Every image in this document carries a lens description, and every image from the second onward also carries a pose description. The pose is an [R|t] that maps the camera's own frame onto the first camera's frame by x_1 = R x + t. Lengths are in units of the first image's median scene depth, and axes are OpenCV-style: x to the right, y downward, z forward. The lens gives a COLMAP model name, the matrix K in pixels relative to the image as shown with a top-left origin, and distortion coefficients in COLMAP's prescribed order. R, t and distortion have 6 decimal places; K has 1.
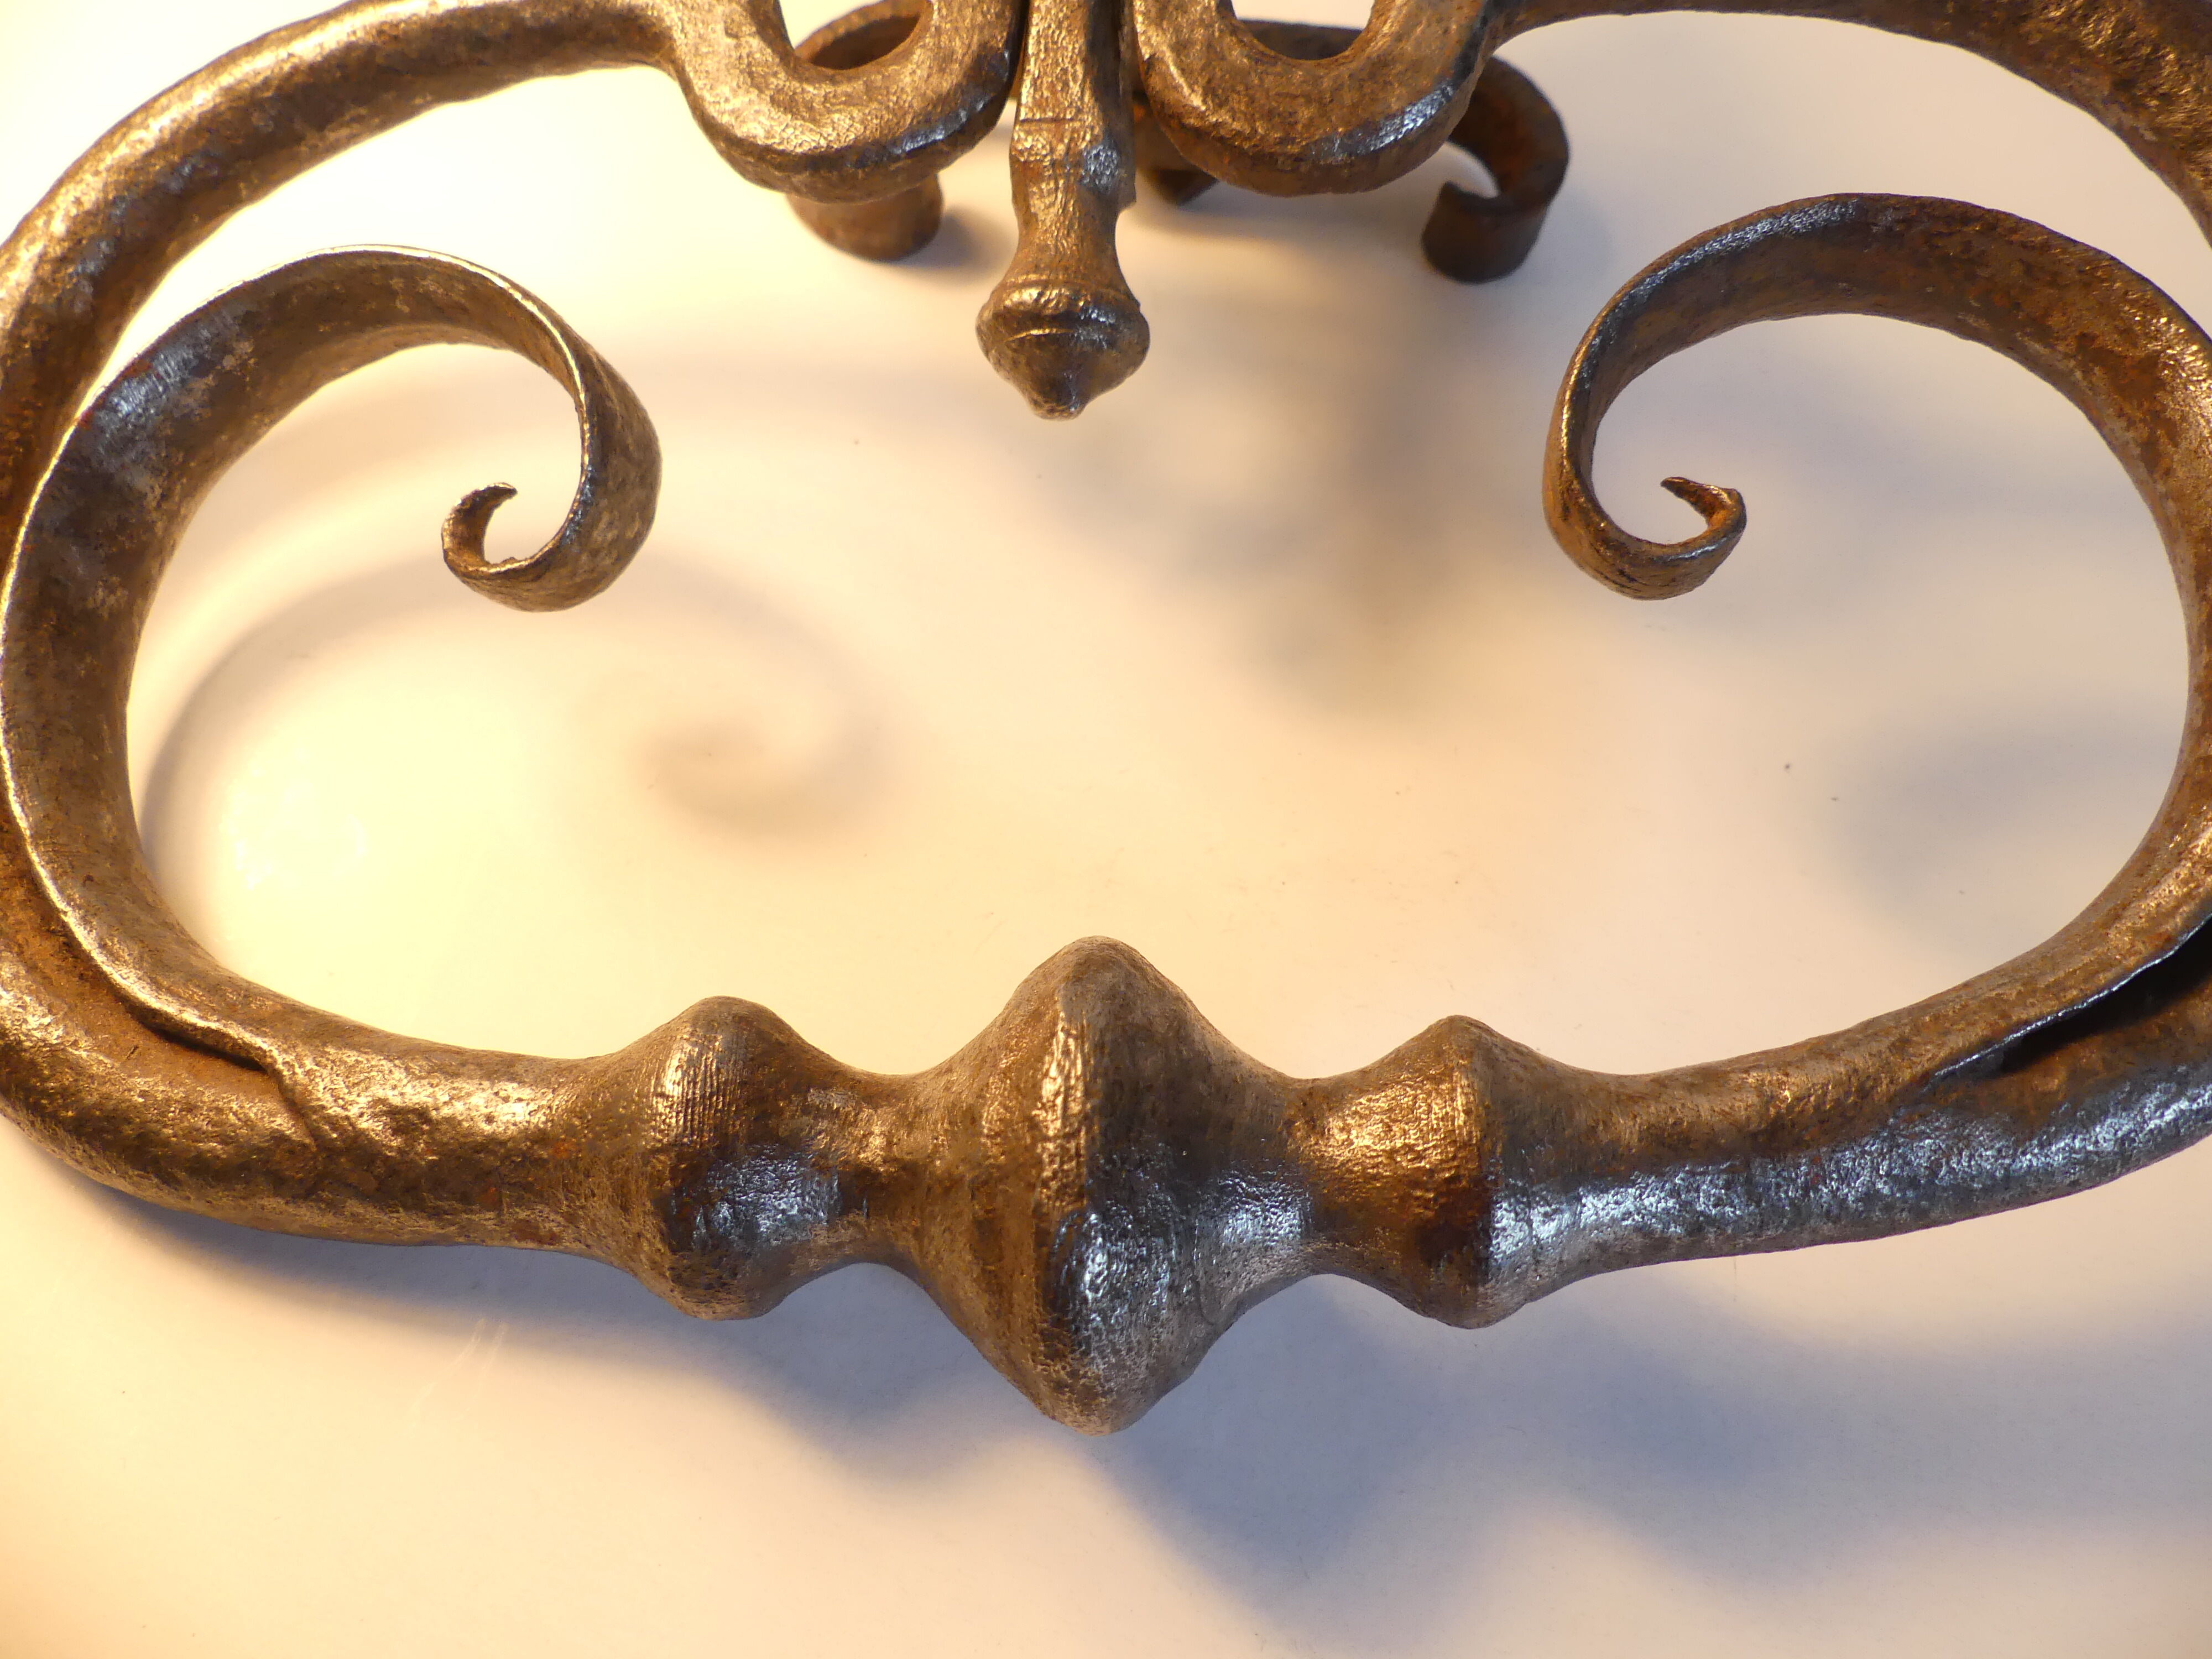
lens RADIAL K [[1660.6, 0, 1125.3], [0, 1660.6, 829.1], [0, 0, 1]] dist [-0.025674, 0.021653]
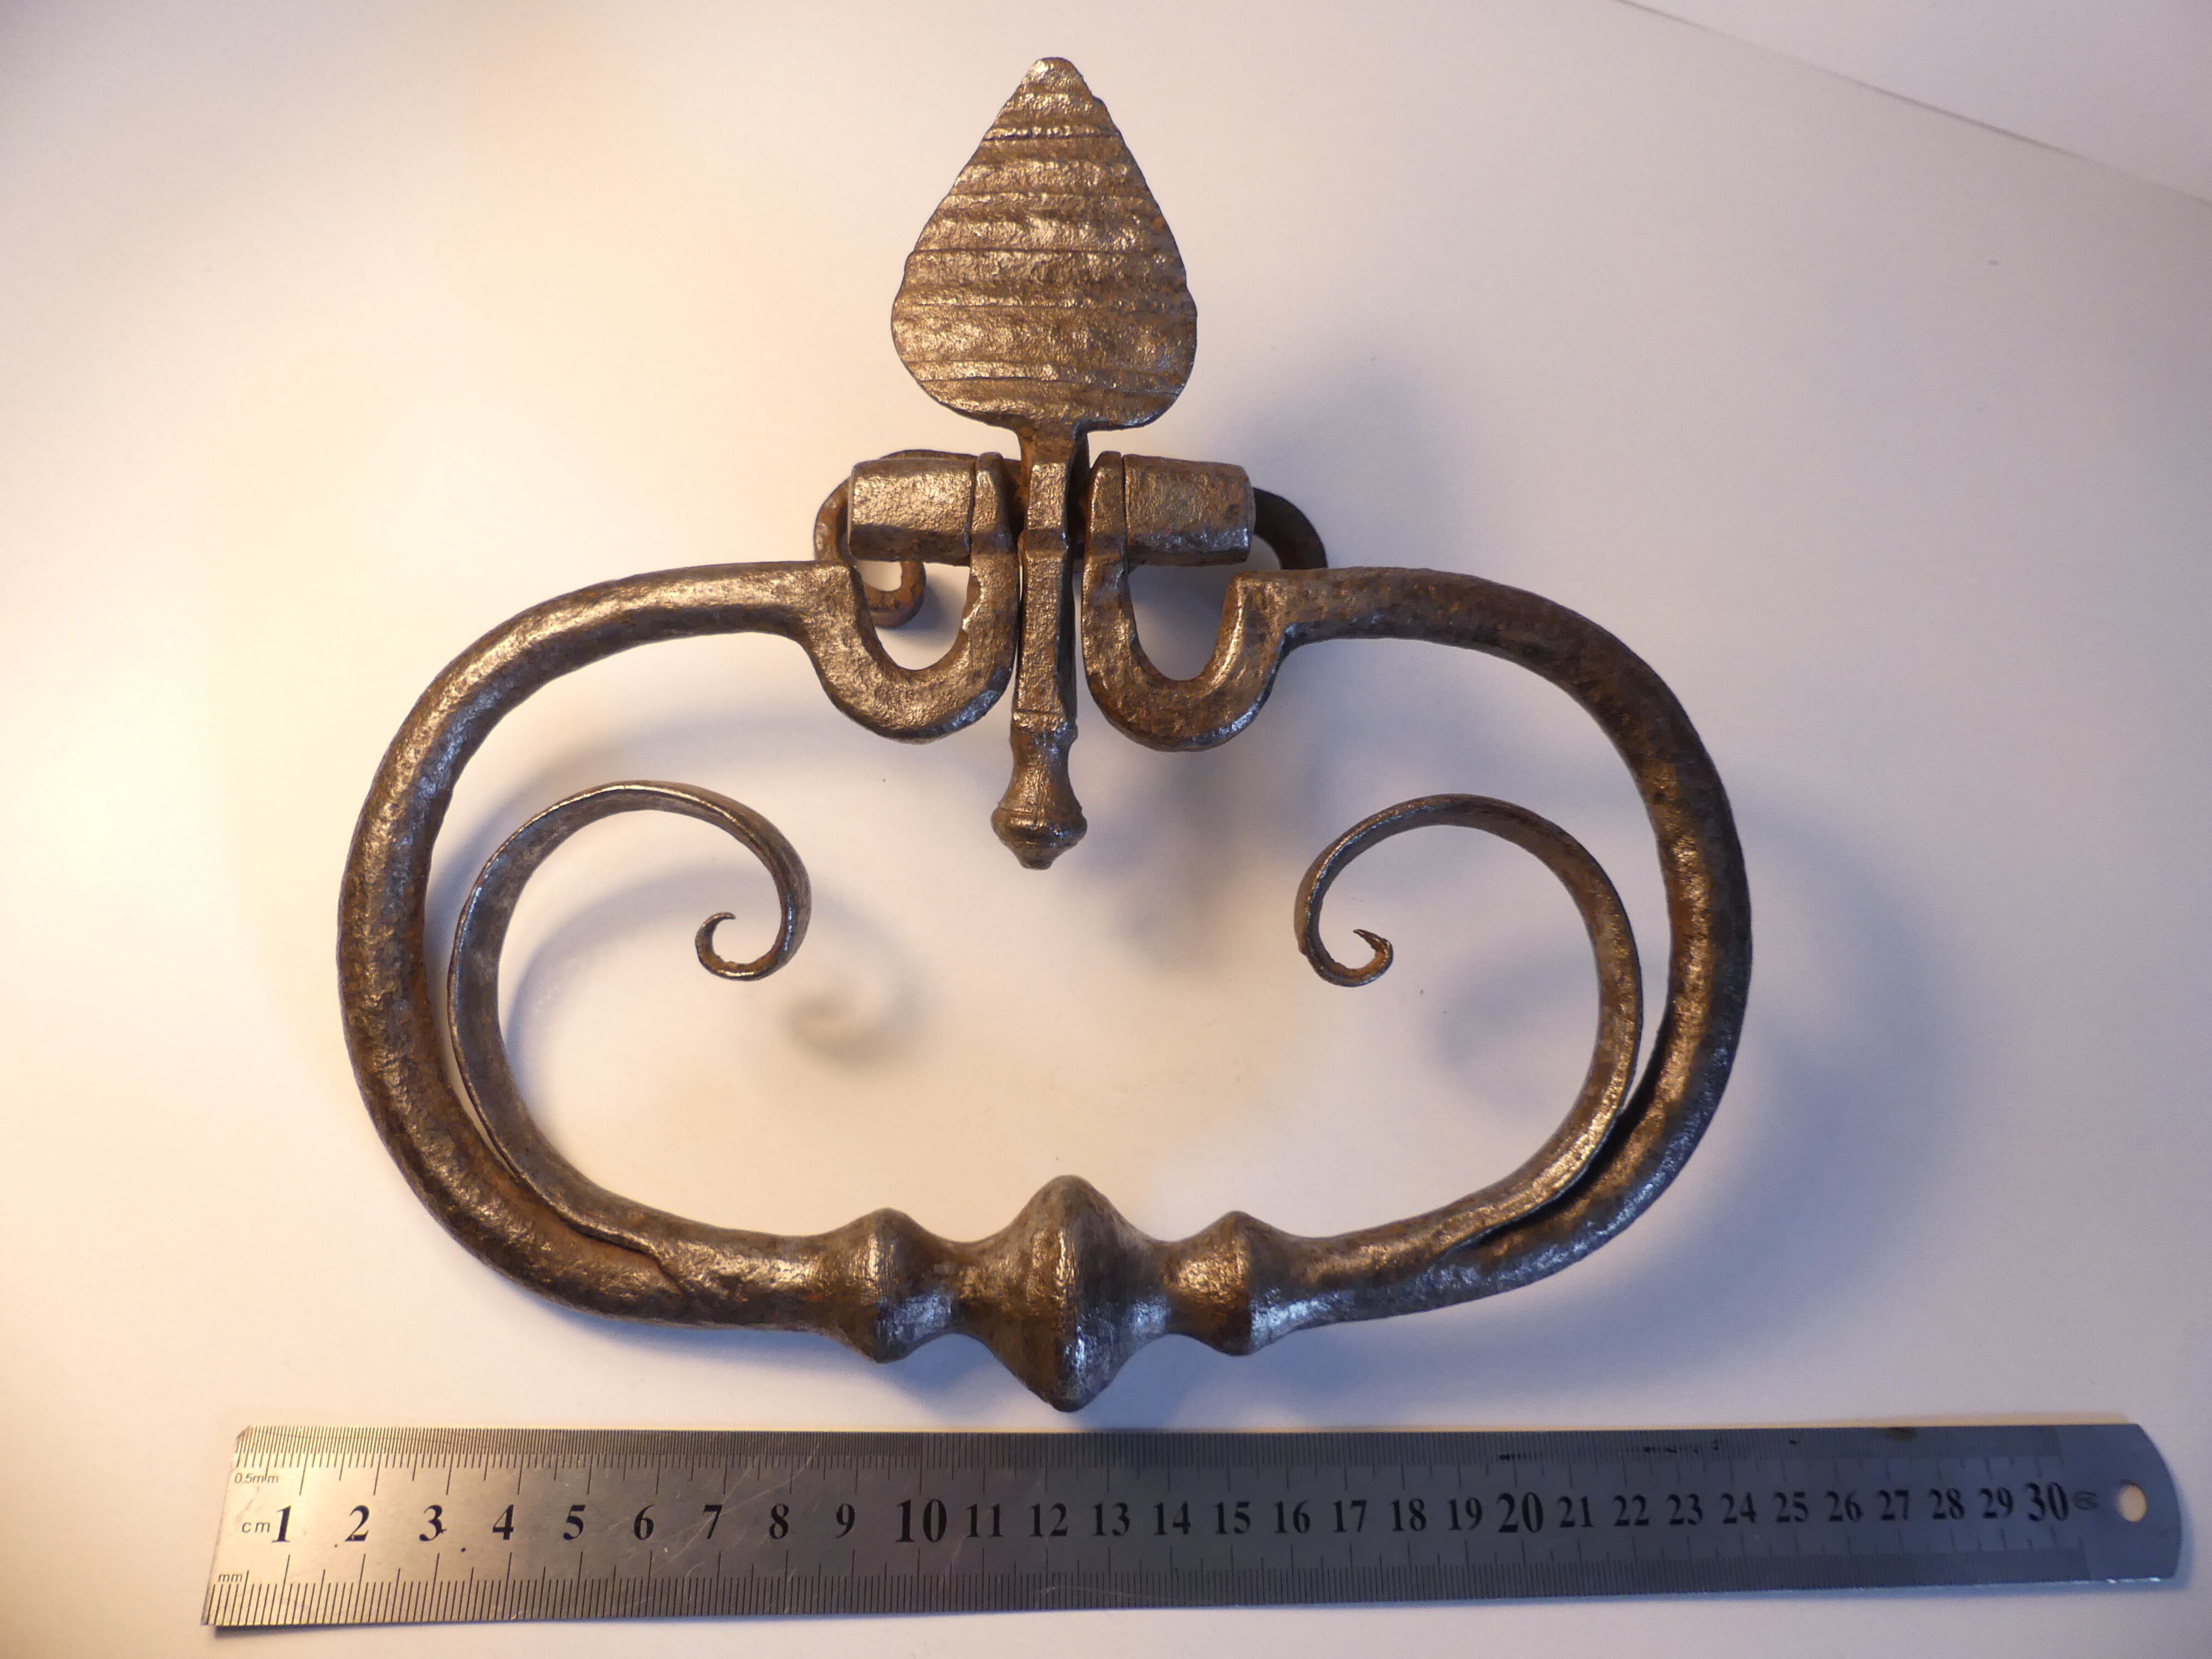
lens RADIAL K [[1716.0, 0, 1106.0], [0, 1716.0, 829.5], [0, 0, 1]] dist [-0.008751, 0.001746]
pose [[0.990076, -0.006889, 0.140363, -0.259391], [-0.027908, 0.969267, 0.244423, -0.856153], [-0.137733, -0.245915, 0.959456, -0.910391]]
